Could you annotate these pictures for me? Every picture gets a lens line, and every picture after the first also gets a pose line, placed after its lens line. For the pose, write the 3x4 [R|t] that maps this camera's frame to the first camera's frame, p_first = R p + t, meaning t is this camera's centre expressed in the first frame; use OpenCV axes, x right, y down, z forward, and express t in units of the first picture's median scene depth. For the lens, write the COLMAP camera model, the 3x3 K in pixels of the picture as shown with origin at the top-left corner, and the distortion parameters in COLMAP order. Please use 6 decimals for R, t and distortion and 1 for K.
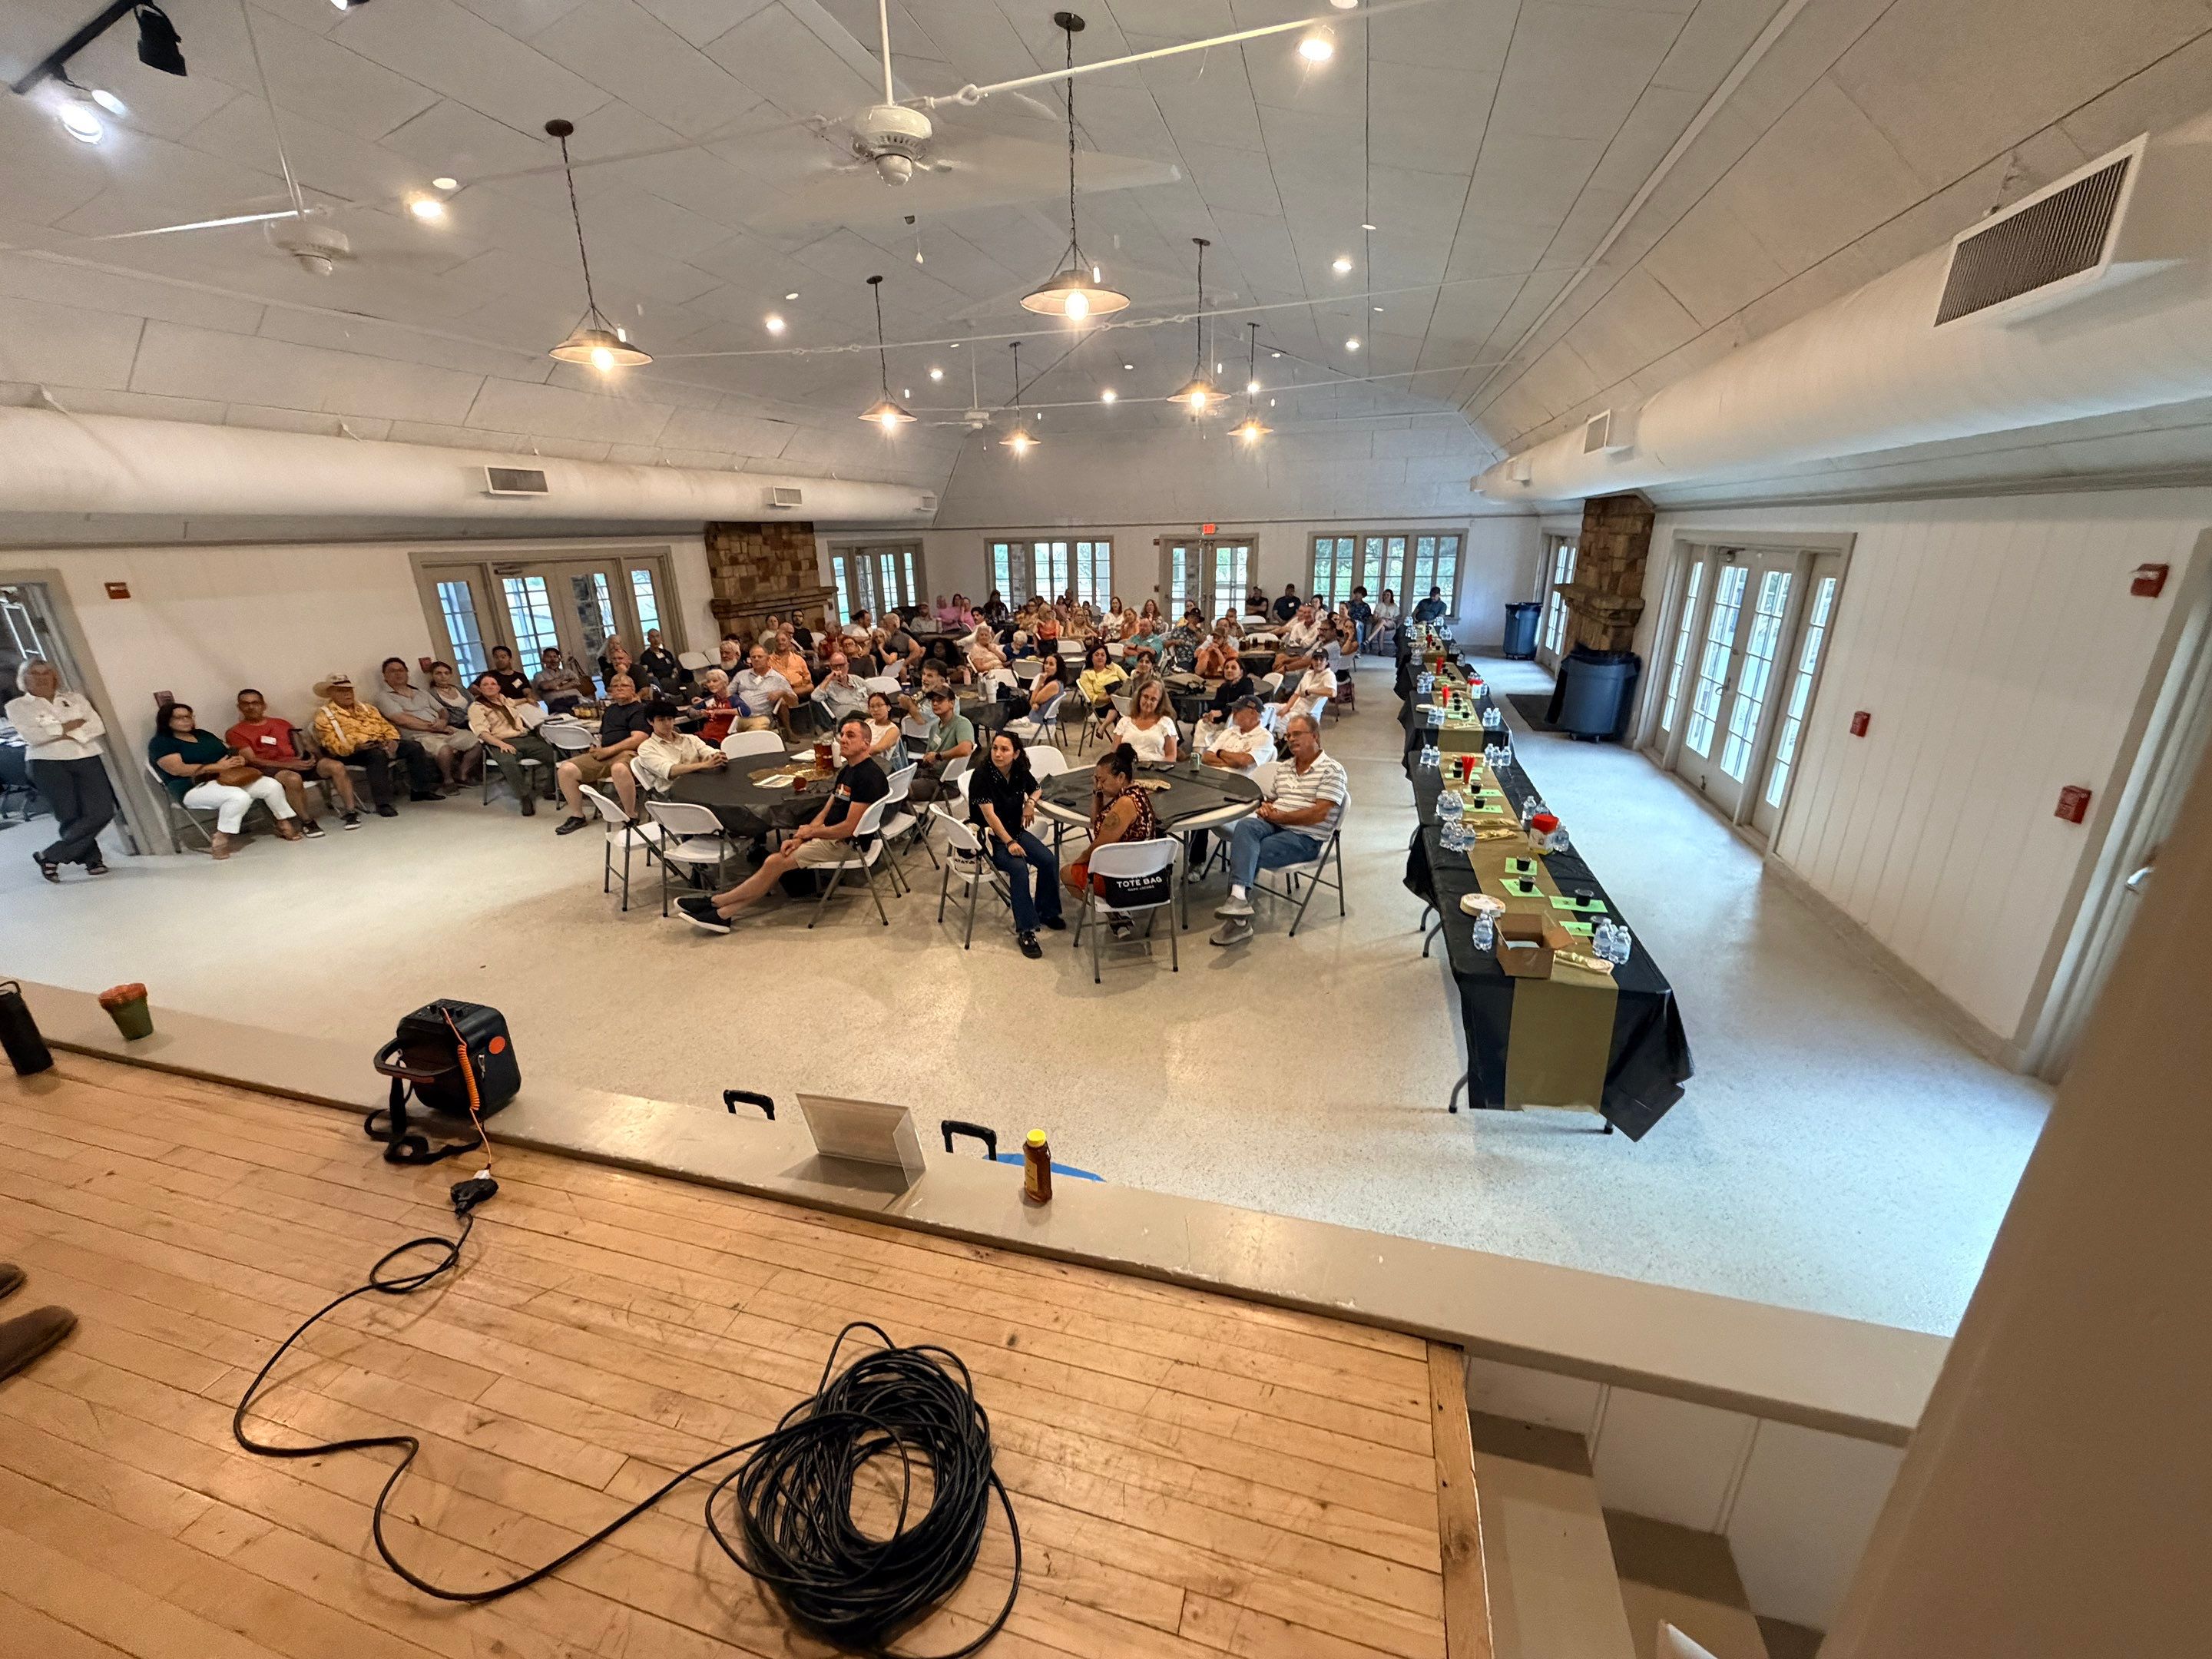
lens RADIAL K [[862.0, 0, 1099.6], [0, 862.0, 830.3], [0, 0, 1]] dist [-0.004004, 0.000983]
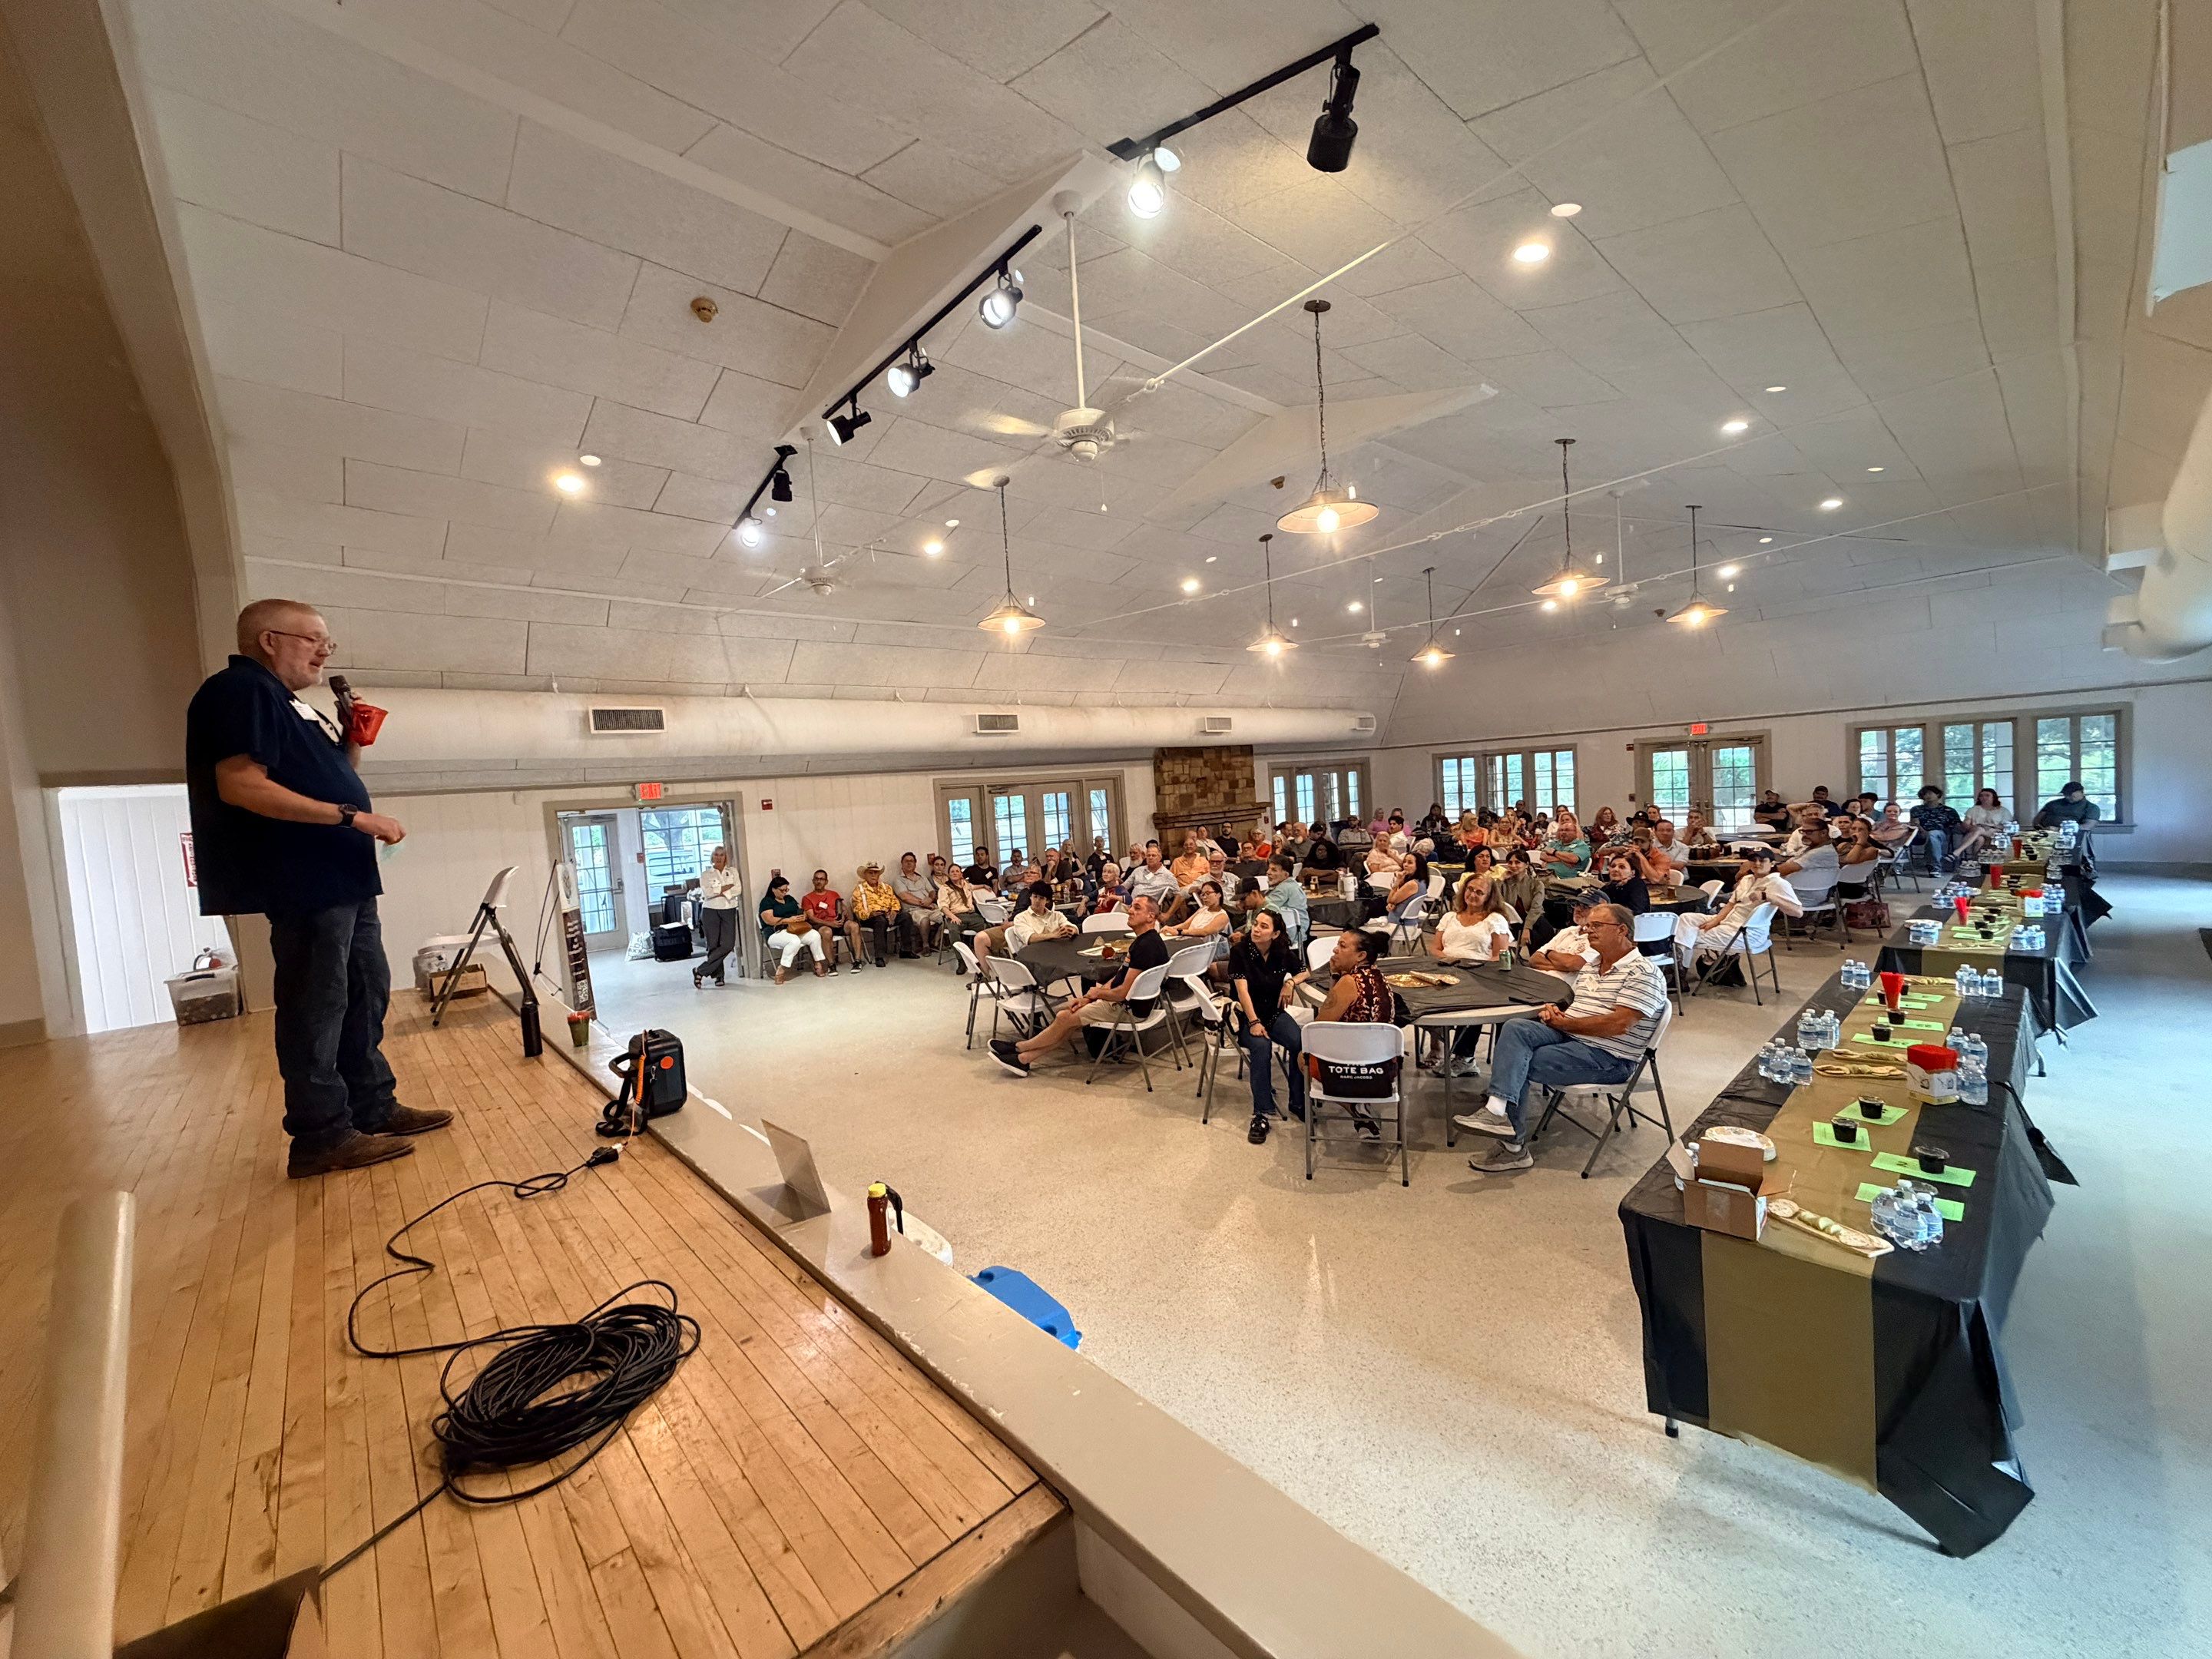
lens RADIAL K [[862.0, 0, 1110.3], [0, 862.0, 838.2], [0, 0, 1]] dist [-0.004004, 0.000983]
pose [[0.853400, -0.003661, -0.521244, 0.247555], [-0.123892, 0.969895, -0.209653, 0.037056], [0.506319, 0.243495, 0.827255, 0.042032]]
